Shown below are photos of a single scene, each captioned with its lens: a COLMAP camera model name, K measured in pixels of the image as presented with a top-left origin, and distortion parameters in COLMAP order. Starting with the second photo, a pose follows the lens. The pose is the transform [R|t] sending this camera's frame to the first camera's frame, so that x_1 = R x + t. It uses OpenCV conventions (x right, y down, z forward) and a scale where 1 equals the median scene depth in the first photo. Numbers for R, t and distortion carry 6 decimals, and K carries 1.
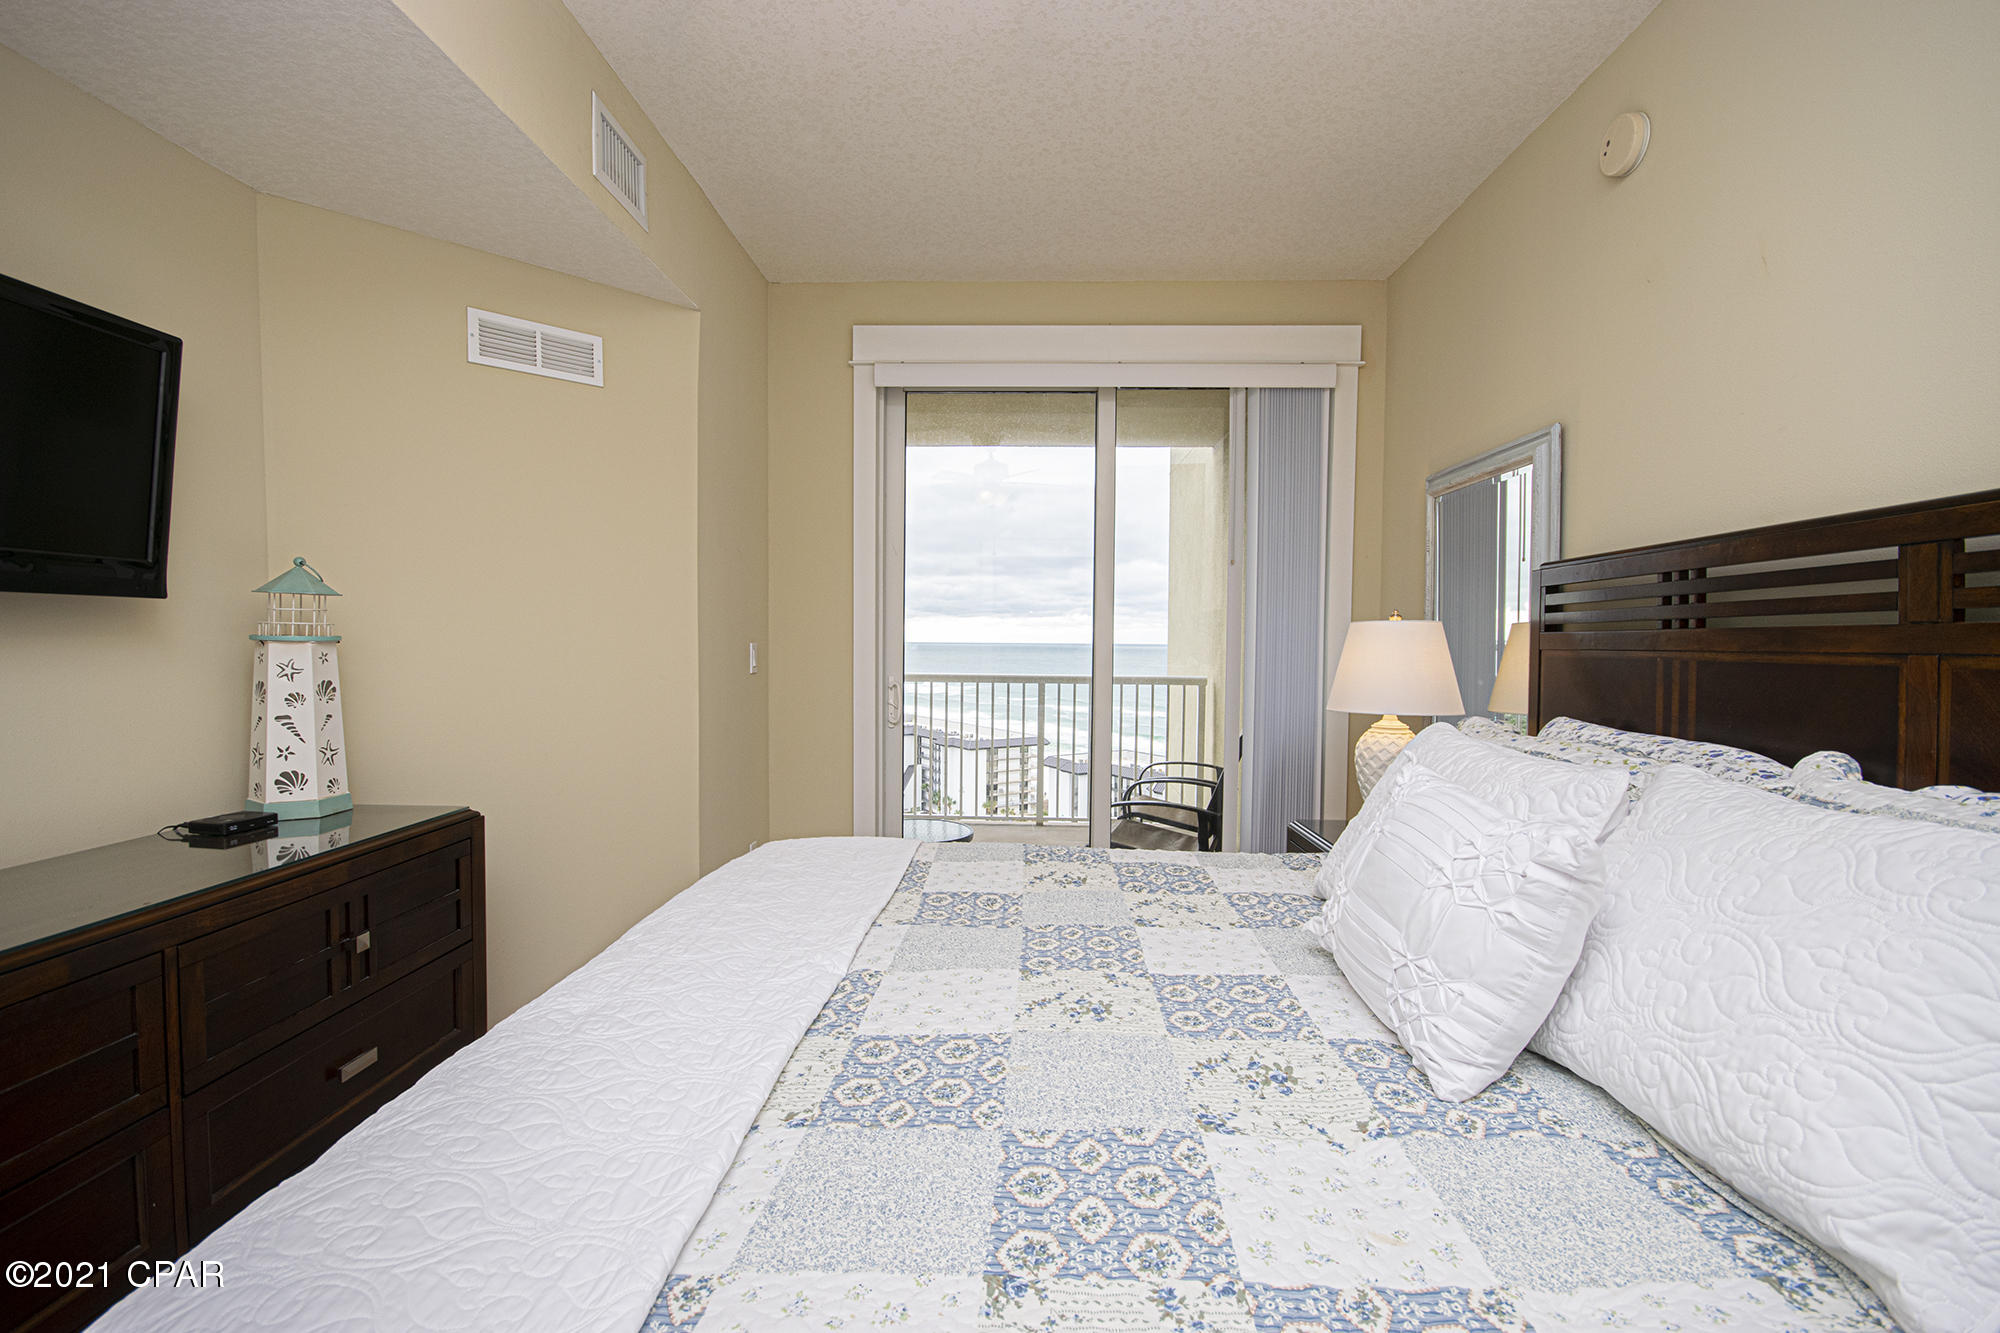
lens RADIAL K [[876.0, 0, 998.1], [0, 876.0, 668.5], [0, 0, 1]] dist [0.017211, -0.015012]
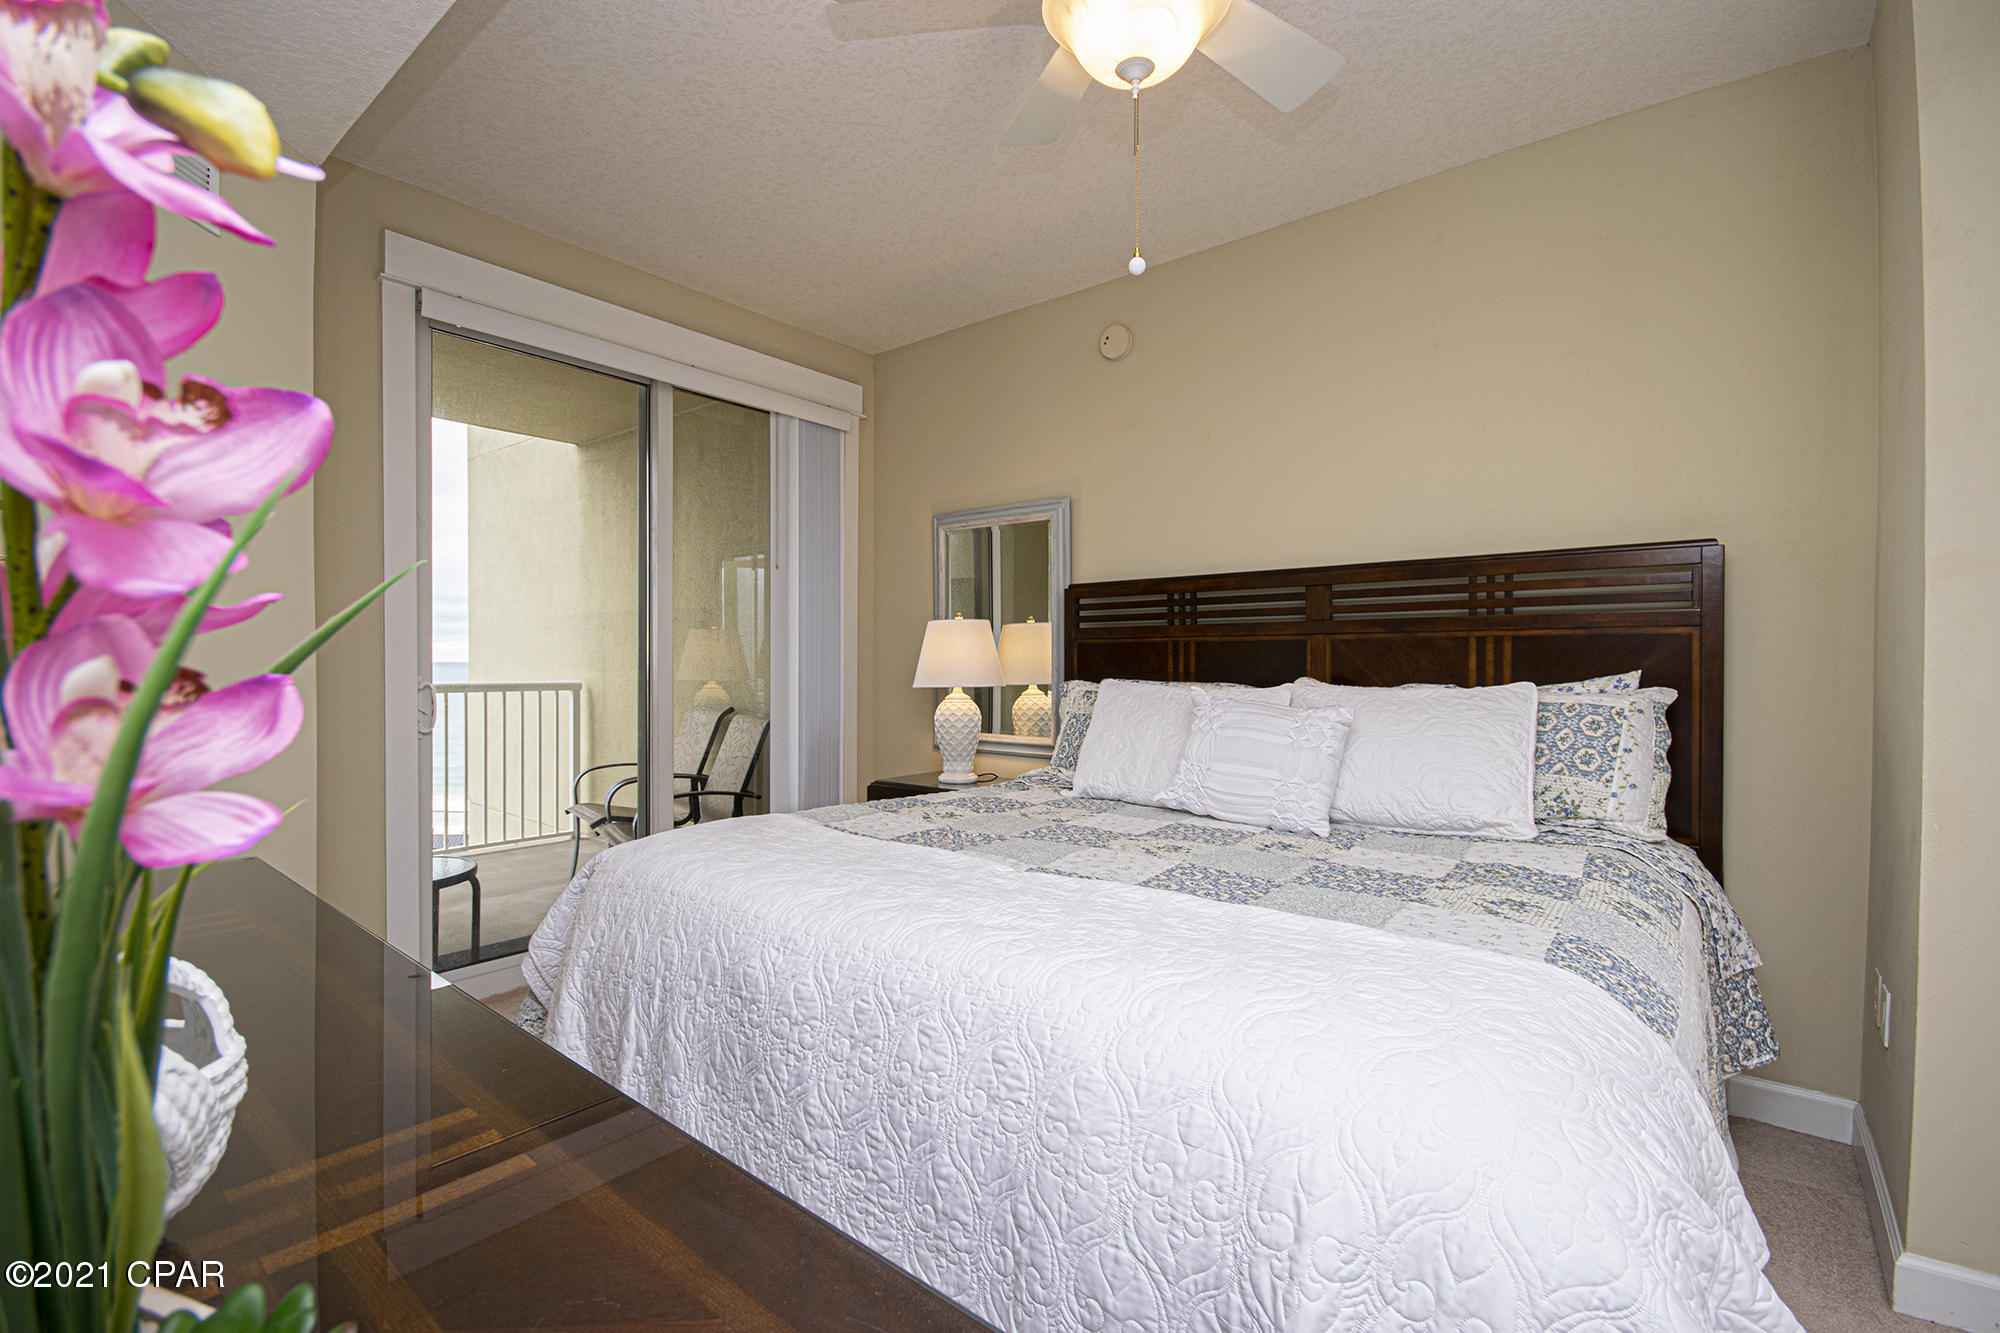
lens RADIAL K [[876.0, 0, 989.0], [0, 876.0, 664.5], [0, 0, 1]] dist [0.017211, -0.015012]
pose [[0.619186, -0.010508, 0.785174, -1.219336], [0.025841, 0.999642, -0.007000, 0.054112], [-0.784819, 0.024624, 0.619236, 0.249264]]
